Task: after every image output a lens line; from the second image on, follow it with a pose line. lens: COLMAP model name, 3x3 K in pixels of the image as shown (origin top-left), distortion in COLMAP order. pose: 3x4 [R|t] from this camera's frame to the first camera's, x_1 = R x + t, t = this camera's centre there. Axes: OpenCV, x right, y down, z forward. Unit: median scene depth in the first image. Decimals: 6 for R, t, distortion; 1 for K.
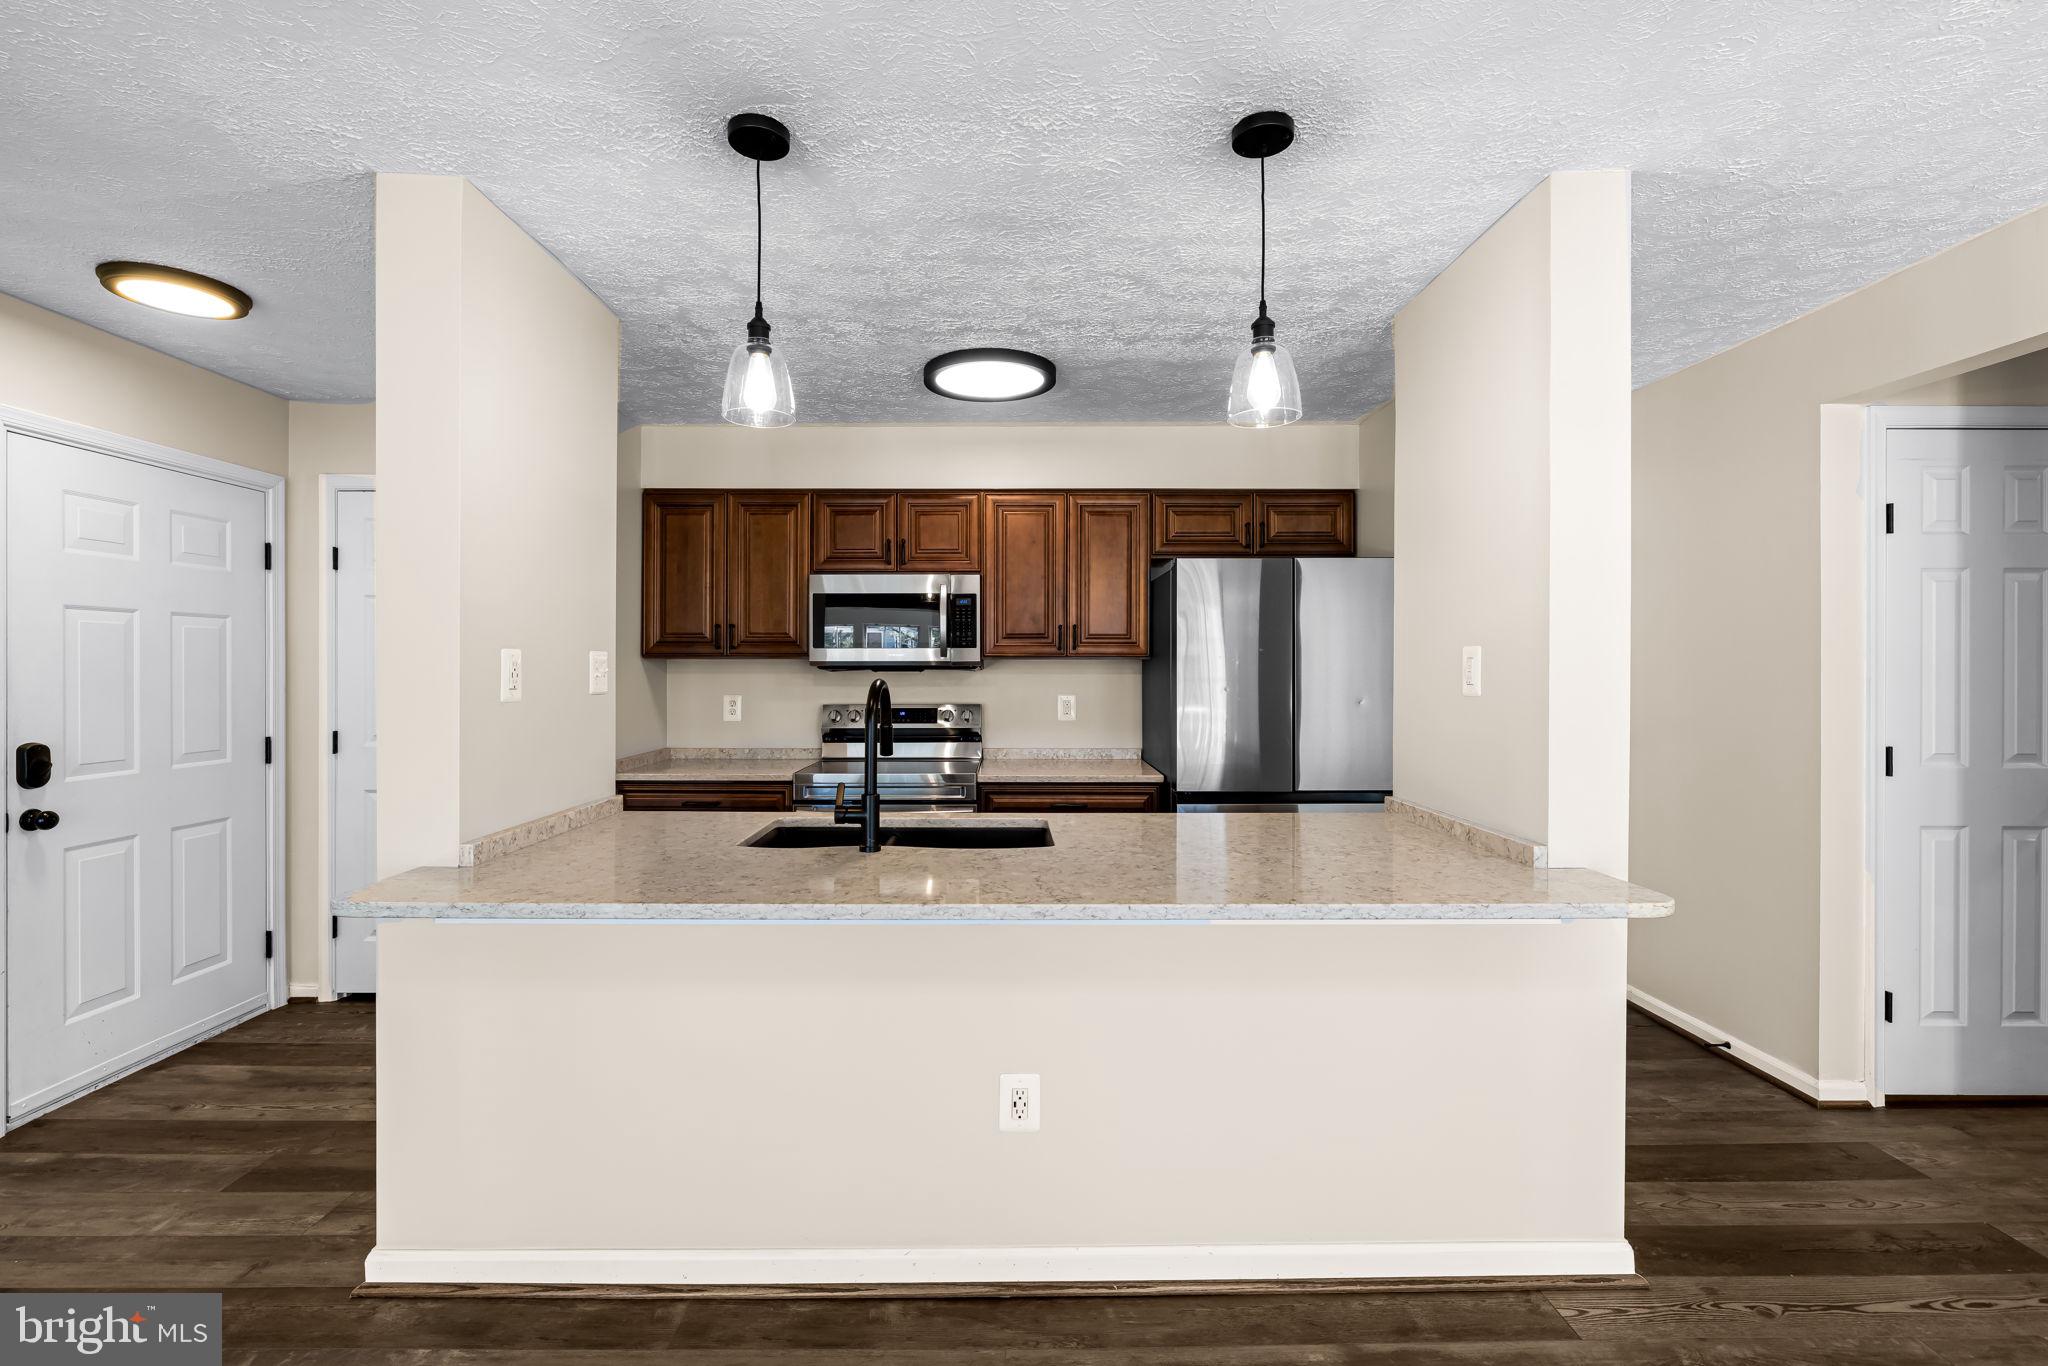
lens RADIAL K [[904.3, 0, 1016.5], [0, 904.3, 675.9], [0, 0, 1]] dist [-0.001475, -0.000201]
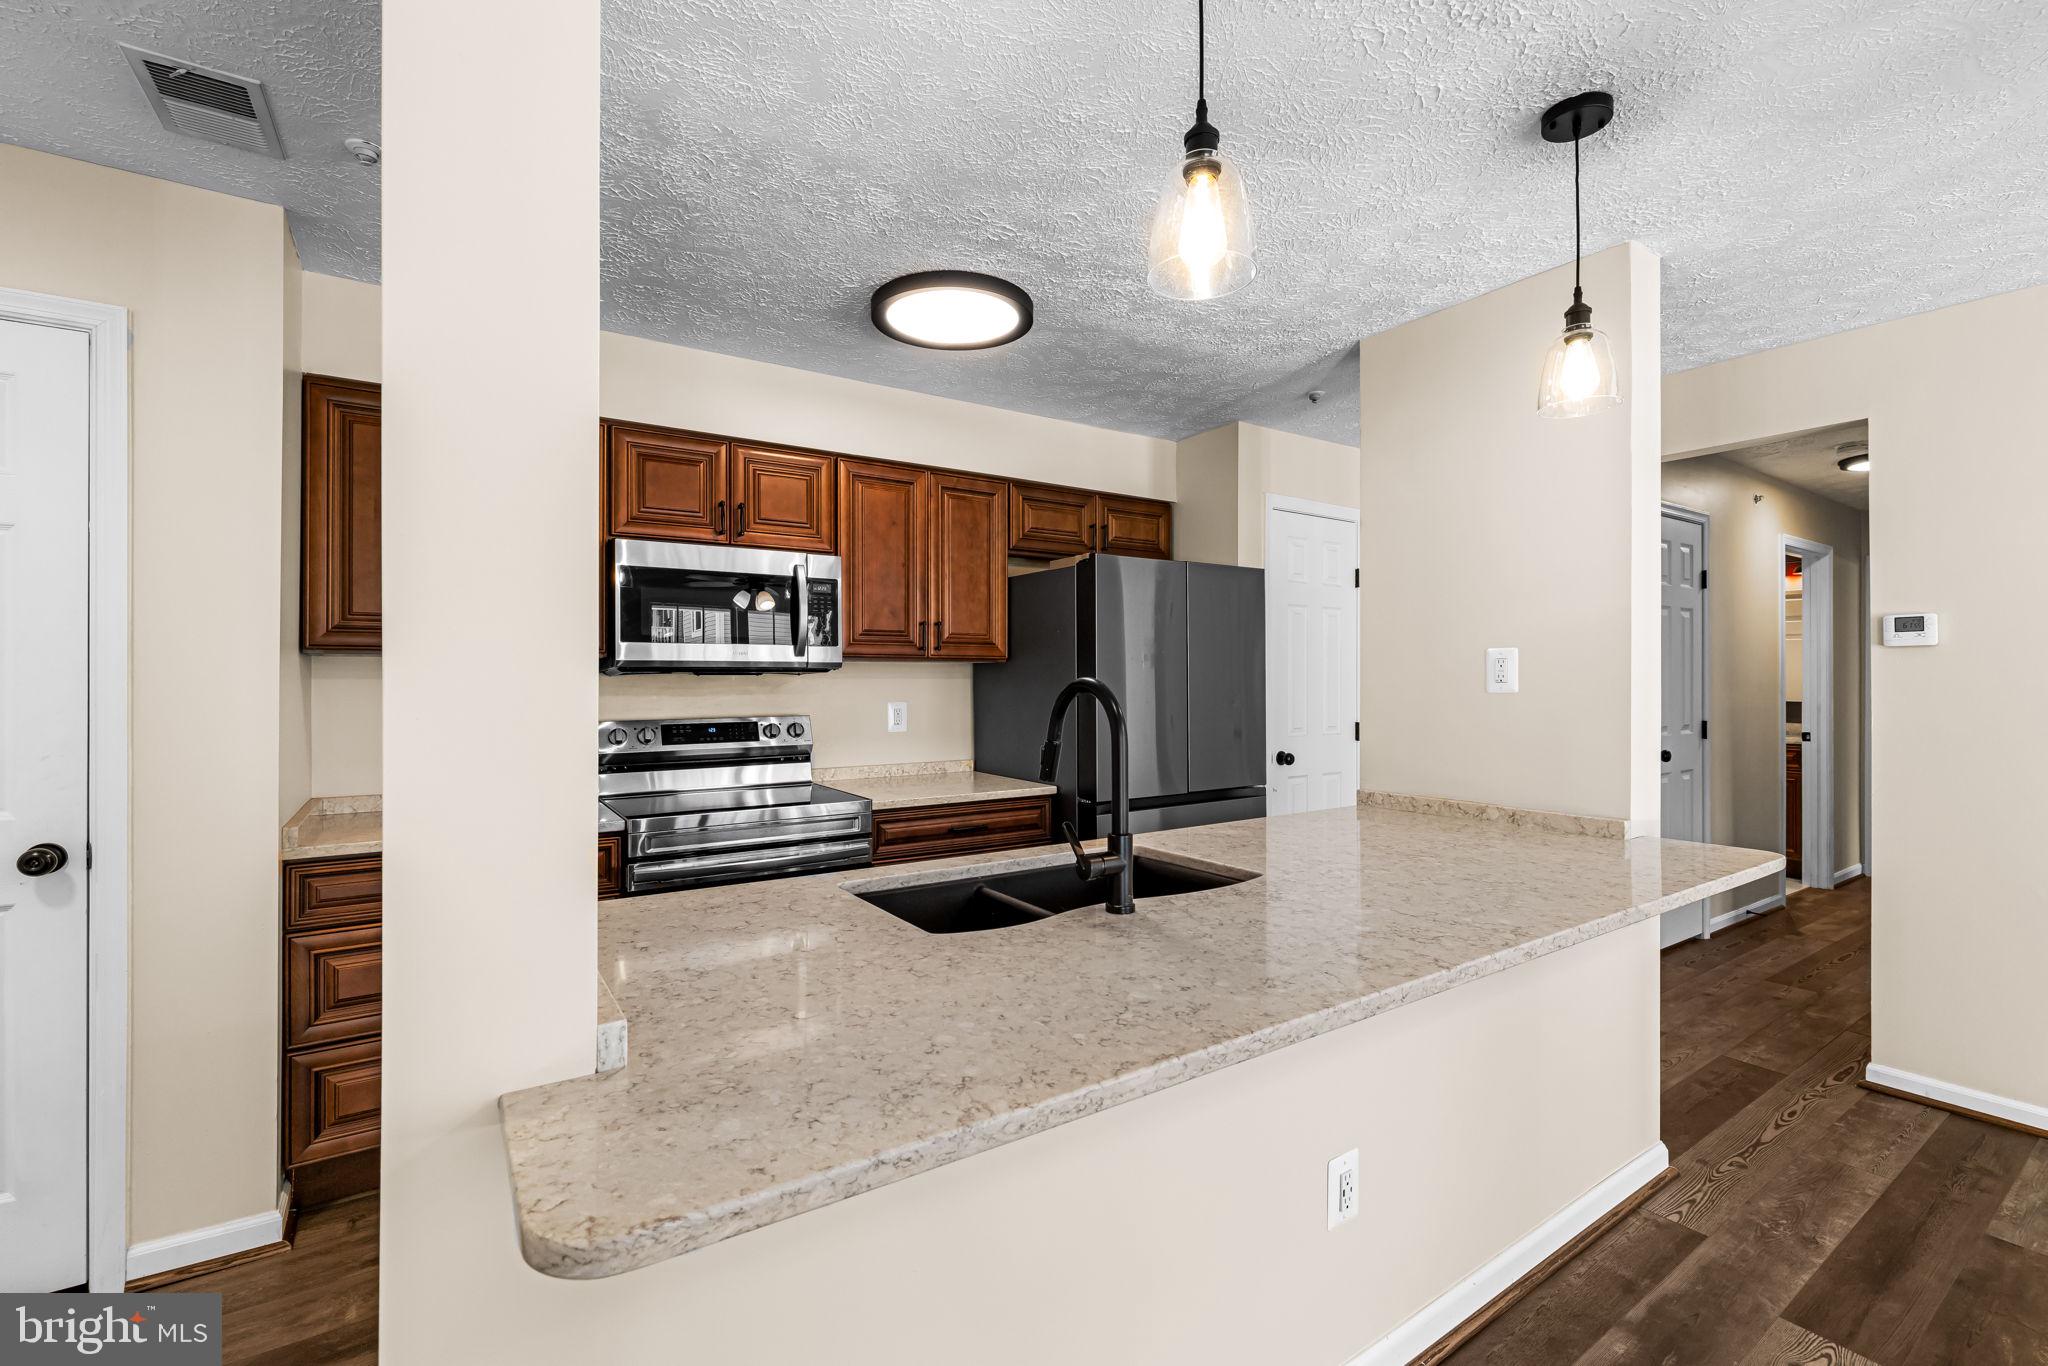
lens RADIAL K [[878.1, 0, 1024.0], [0, 878.1, 683.0], [0, 0, 1]] dist [-0.000338, -0.001065]
pose [[0.833839, -0.004366, 0.551990, -0.335641], [0.006885, 0.999973, -0.002491, 0.005639], [-0.551965, 0.005878, 0.833847, 0.243689]]
